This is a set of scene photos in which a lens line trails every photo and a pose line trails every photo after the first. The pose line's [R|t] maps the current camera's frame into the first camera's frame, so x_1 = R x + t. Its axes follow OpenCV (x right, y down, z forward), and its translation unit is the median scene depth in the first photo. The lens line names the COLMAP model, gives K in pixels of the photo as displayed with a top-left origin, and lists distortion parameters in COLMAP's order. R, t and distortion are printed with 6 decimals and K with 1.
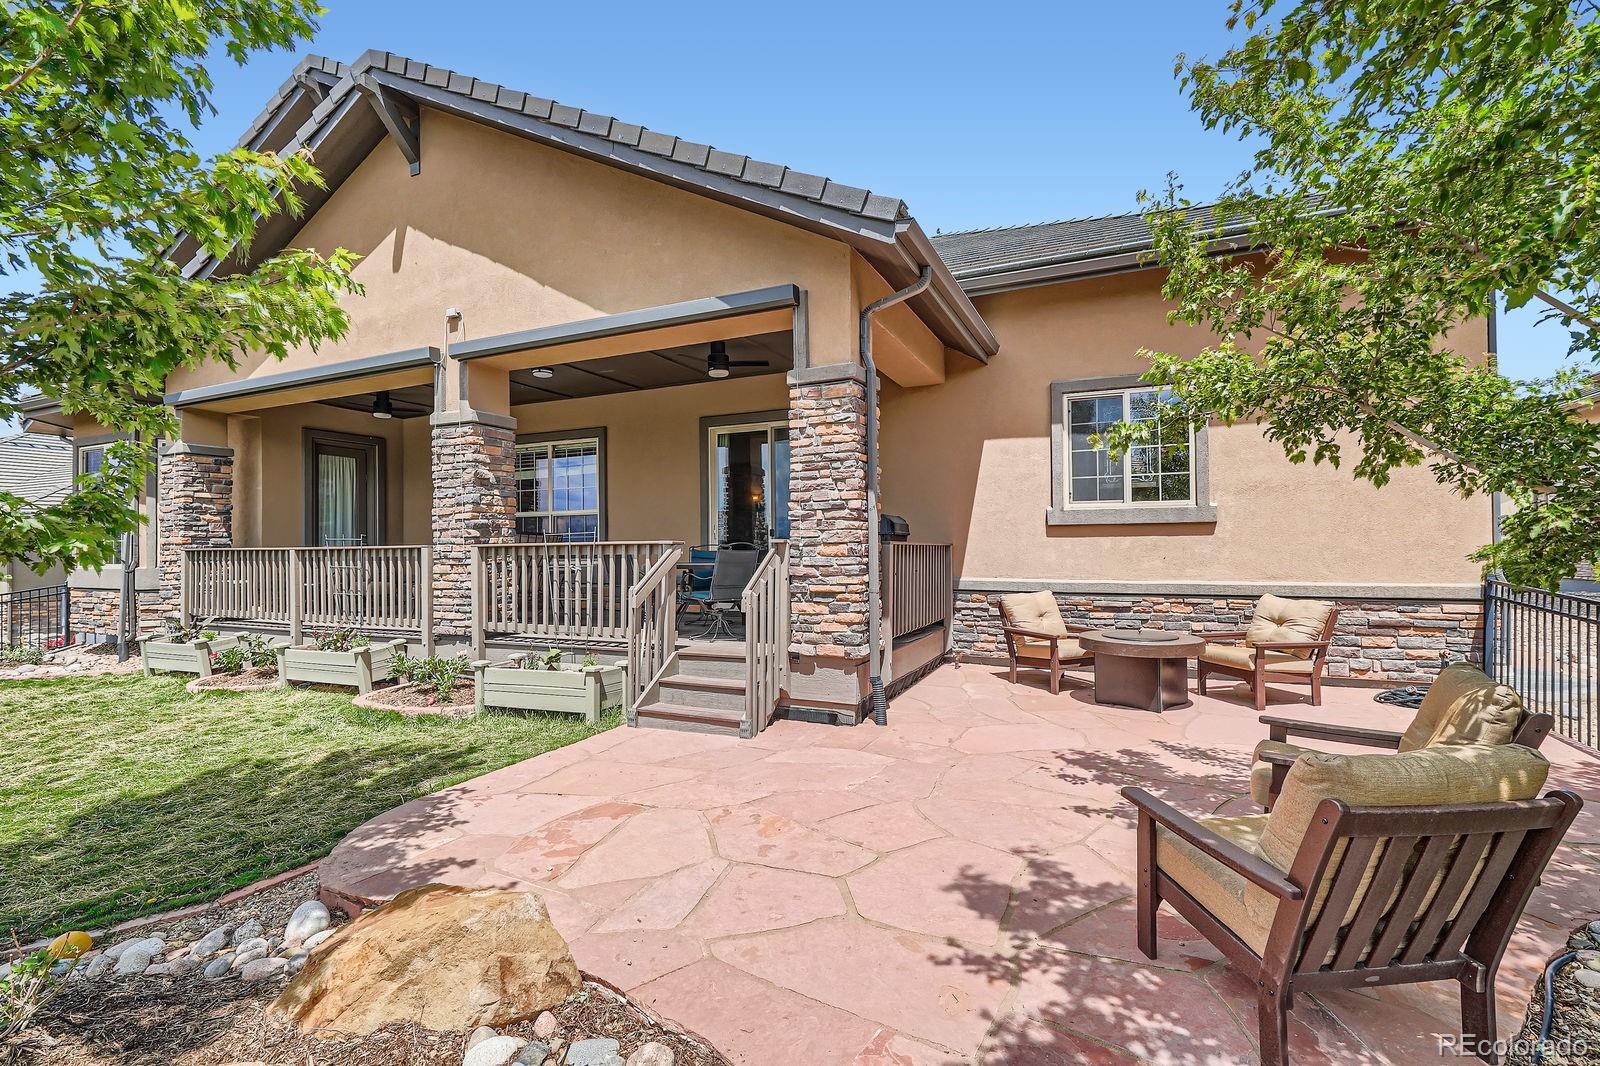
lens RADIAL K [[731.1, 0, 799.4], [0, 731.1, 544.0], [0, 0, 1]] dist [0.004748, -0.001258]
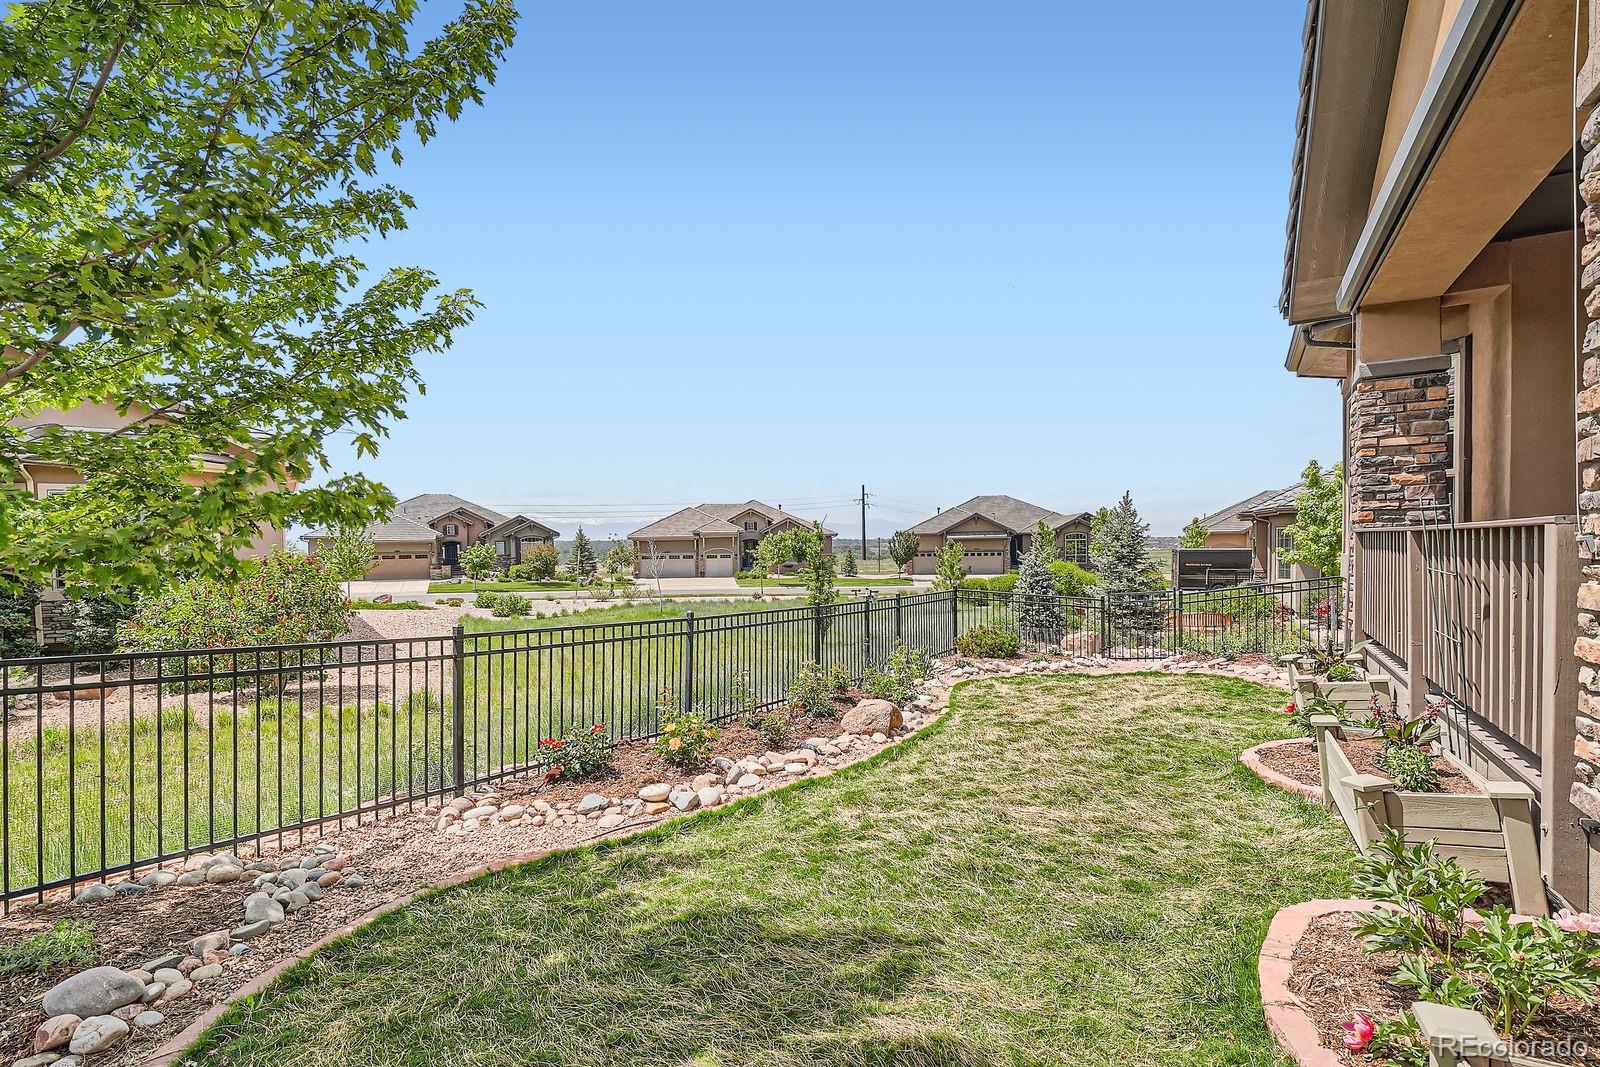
lens RADIAL K [[754.8, 0, 795.9], [0, 754.8, 562.2], [0, 0, 1]] dist [-0.001654, -0.000693]
pose [[-0.099748, 0.033201, -0.994459, -0.127534], [0.024572, 0.999221, 0.030896, 0.002965], [0.994709, -0.021354, -0.100486, 0.559583]]
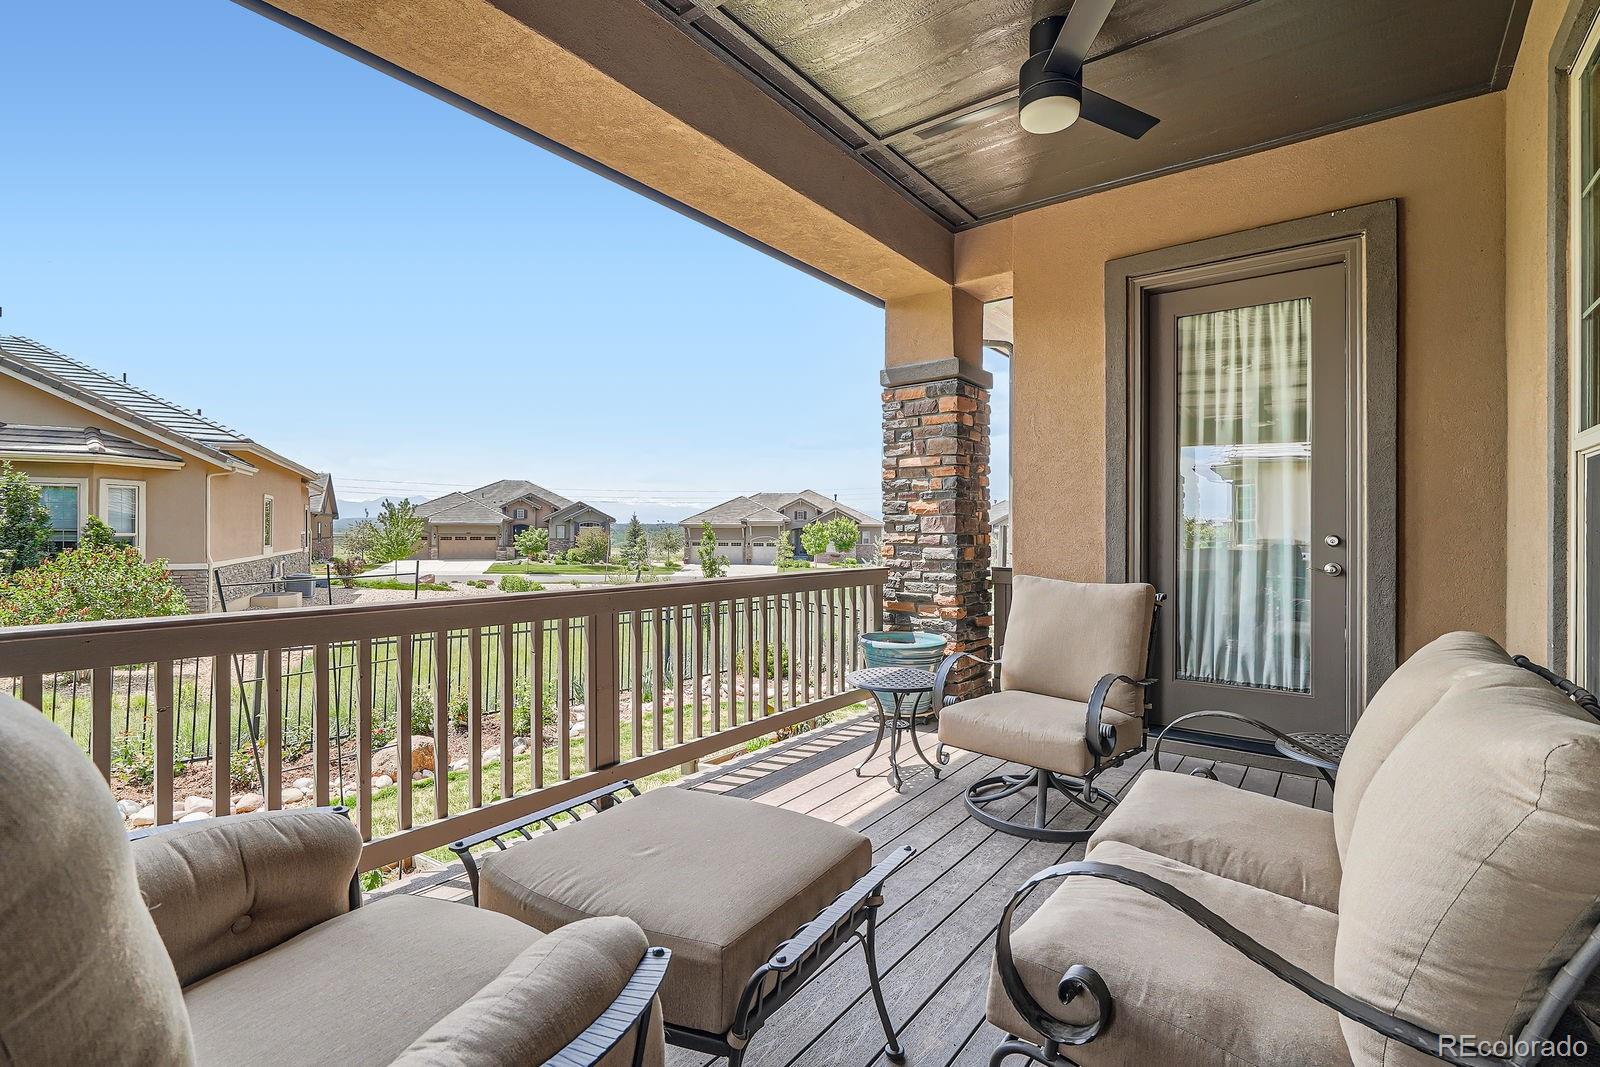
lens RADIAL K [[731.1, 0, 799.4], [0, 731.1, 544.5], [0, 0, 1]] dist [0.004748, -0.001258]
pose [[-0.212482, 0.024120, -0.976867, -0.296876], [0.004132, 0.999709, 0.023785, -0.021788], [0.977156, 0.001018, -0.212520, 1.031982]]
